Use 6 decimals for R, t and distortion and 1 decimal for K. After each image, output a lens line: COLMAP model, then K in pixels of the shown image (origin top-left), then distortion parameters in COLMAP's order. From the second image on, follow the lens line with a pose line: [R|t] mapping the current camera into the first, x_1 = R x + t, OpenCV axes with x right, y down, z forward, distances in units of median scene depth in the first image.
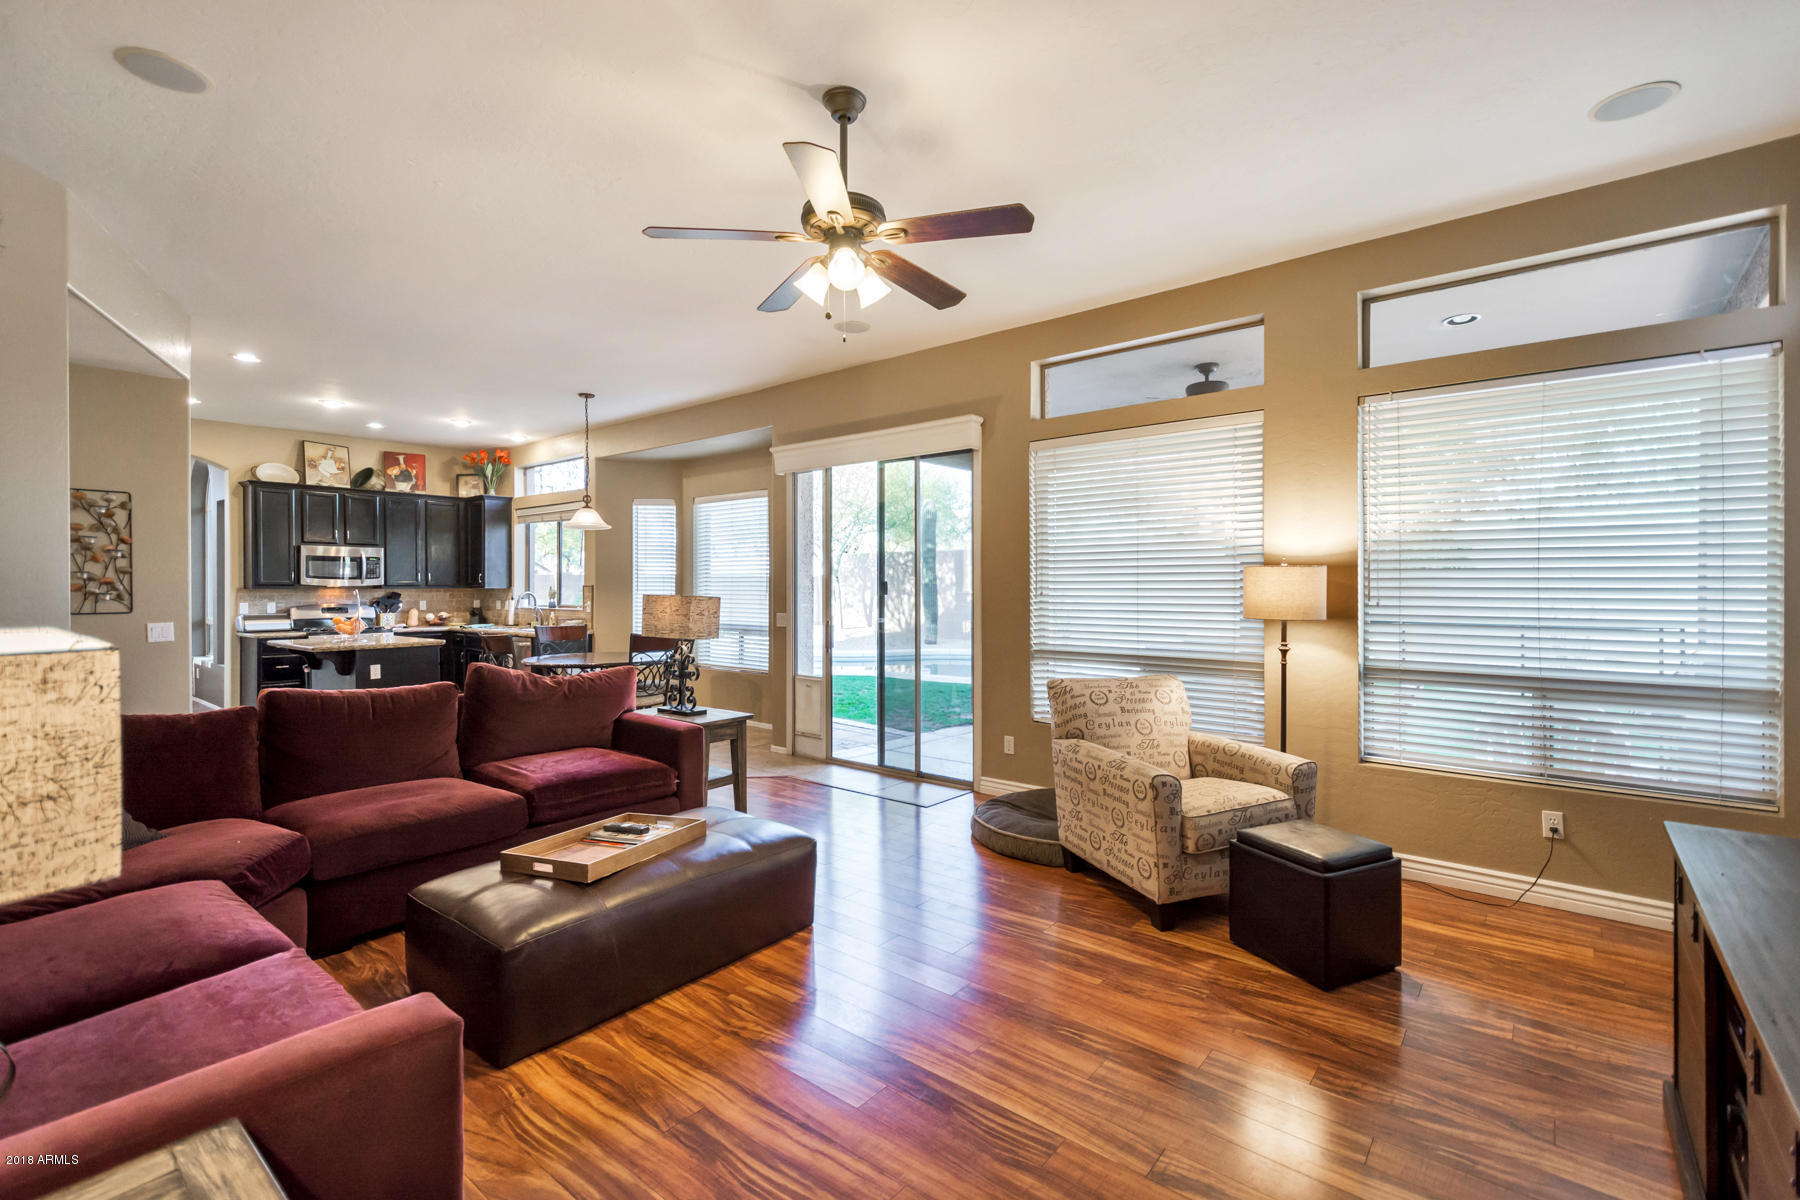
lens RADIAL K [[785.0, 0, 908.6], [0, 785.0, 592.4], [0, 0, 1]] dist [0.000200, -0.000003]
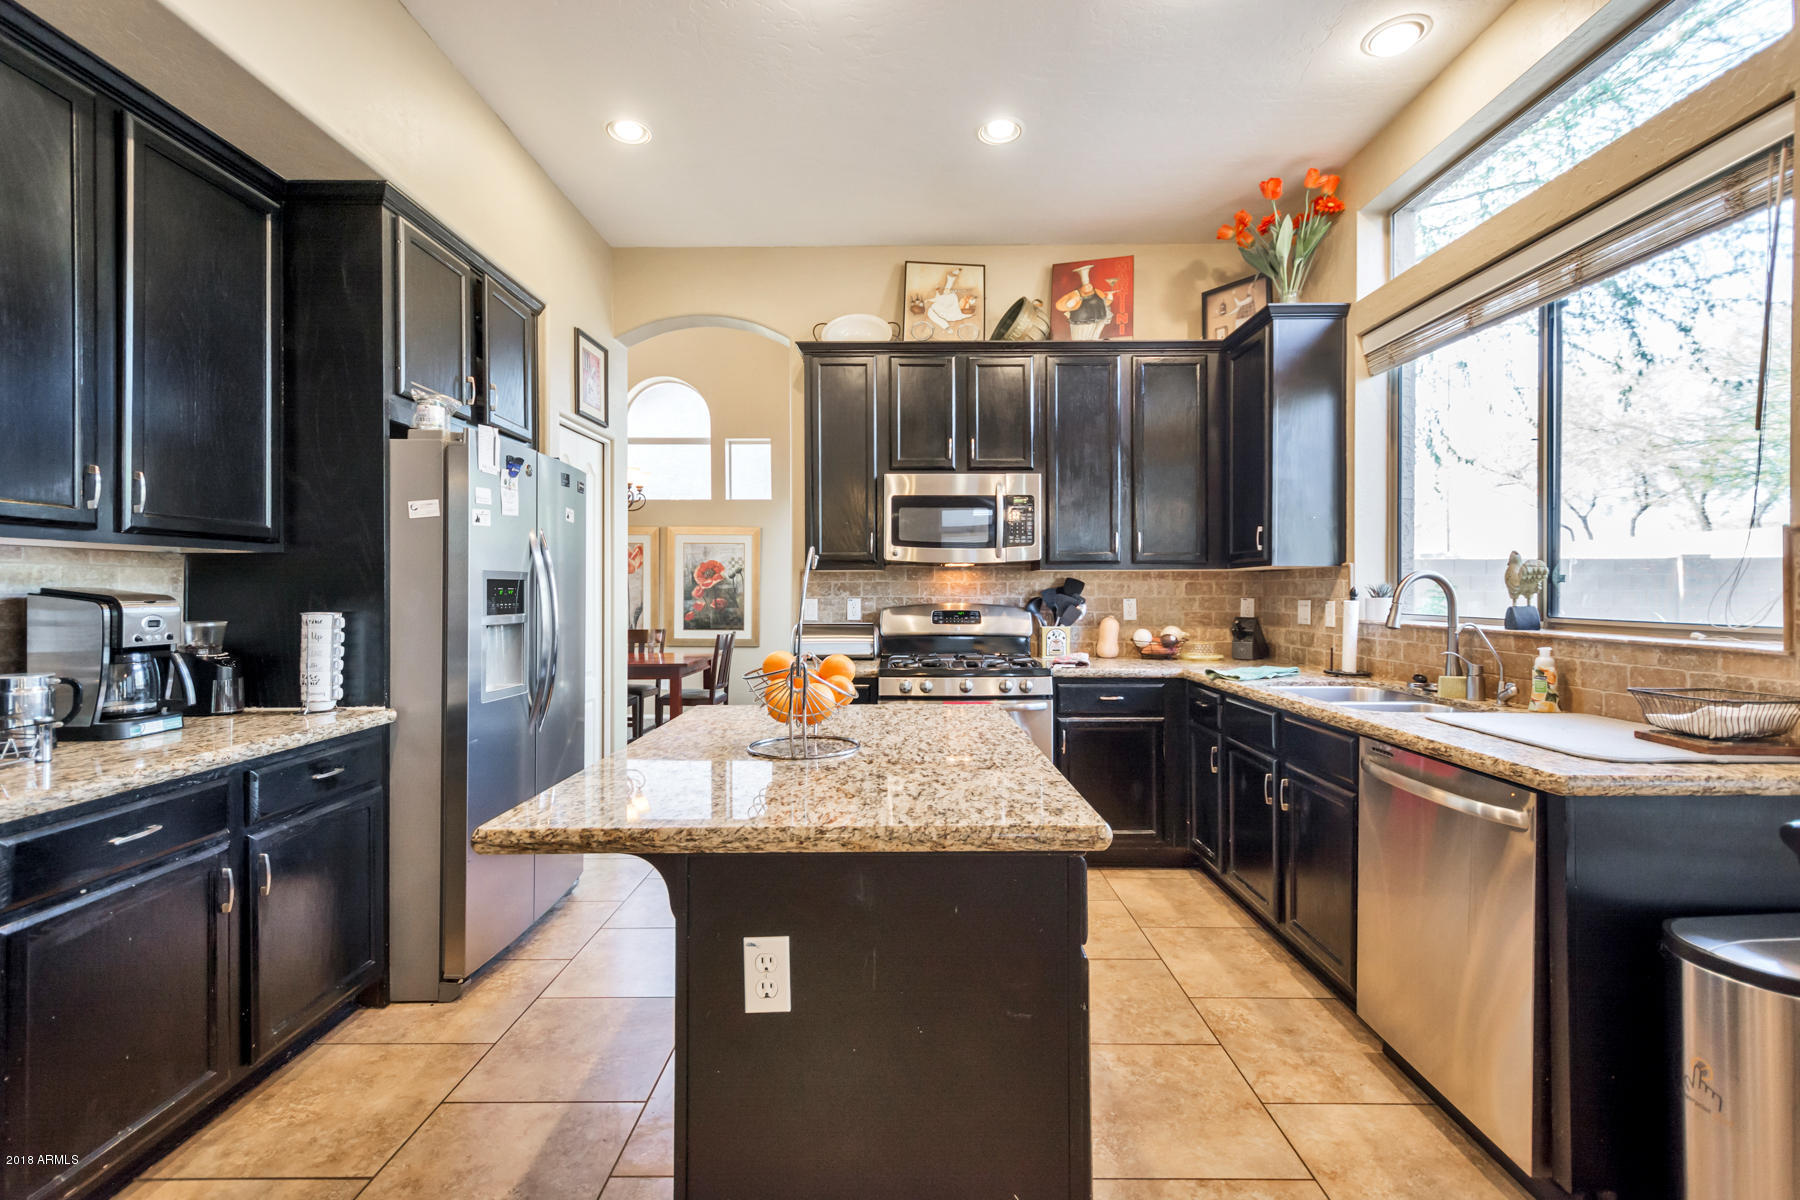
lens RADIAL K [[785.0, 0, 909.2], [0, 785.0, 591.6], [0, 0, 1]] dist [0.000200, -0.000003]
pose [[0.624598, 0.003199, -0.780940, -0.366864], [-0.005022, 0.999987, 0.000080, 0.007487], [0.780930, 0.003872, 0.624606, 0.653291]]
